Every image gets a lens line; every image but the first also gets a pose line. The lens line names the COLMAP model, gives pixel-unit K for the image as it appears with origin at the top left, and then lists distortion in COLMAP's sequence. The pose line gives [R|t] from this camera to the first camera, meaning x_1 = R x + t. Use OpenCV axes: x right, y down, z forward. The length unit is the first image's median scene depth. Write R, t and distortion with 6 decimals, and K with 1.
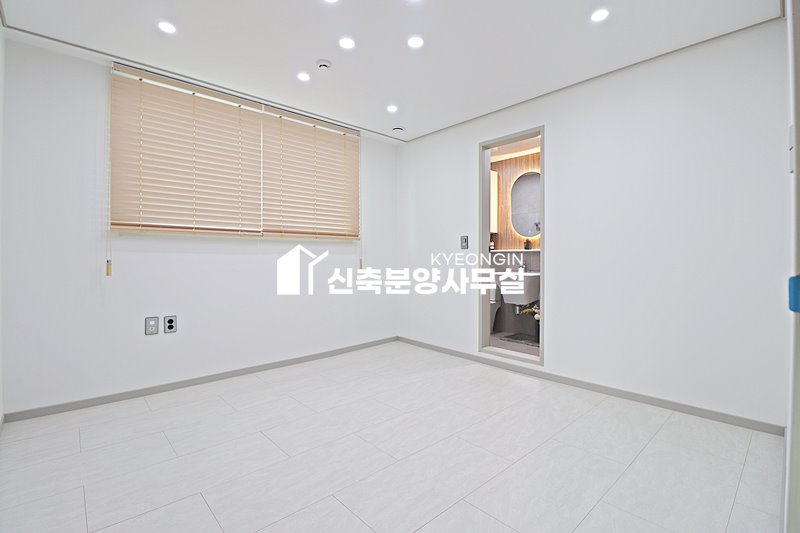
lens RADIAL K [[370.8, 0, 399.0], [0, 370.8, 265.7], [0, 0, 1]] dist [-0.002728, -0.010392]
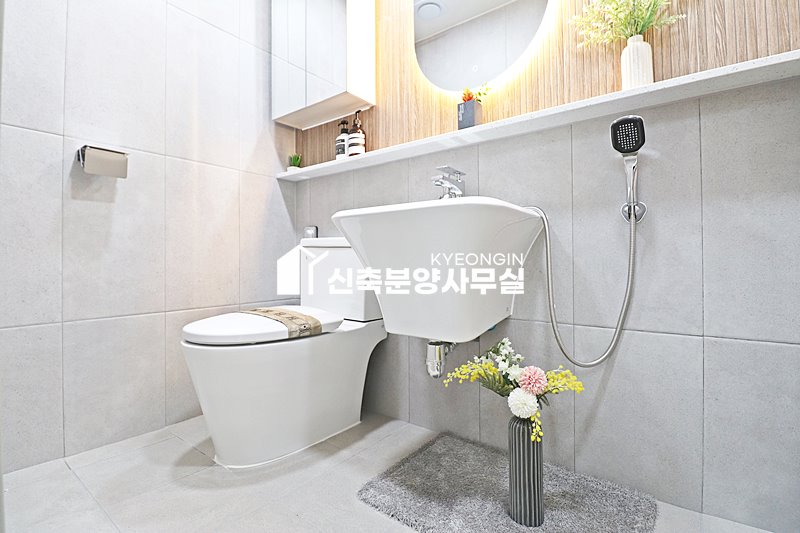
lens RADIAL K [[370.8, 0, 400.5], [0, 370.8, 263.0], [0, 0, 1]] dist [-0.002728, -0.010392]
pose [[0.981996, -0.001891, 0.188893, 0.238690], [0.004869, 0.999871, -0.015302, 0.054863], [-0.188840, 0.015946, 0.981878, 0.723289]]
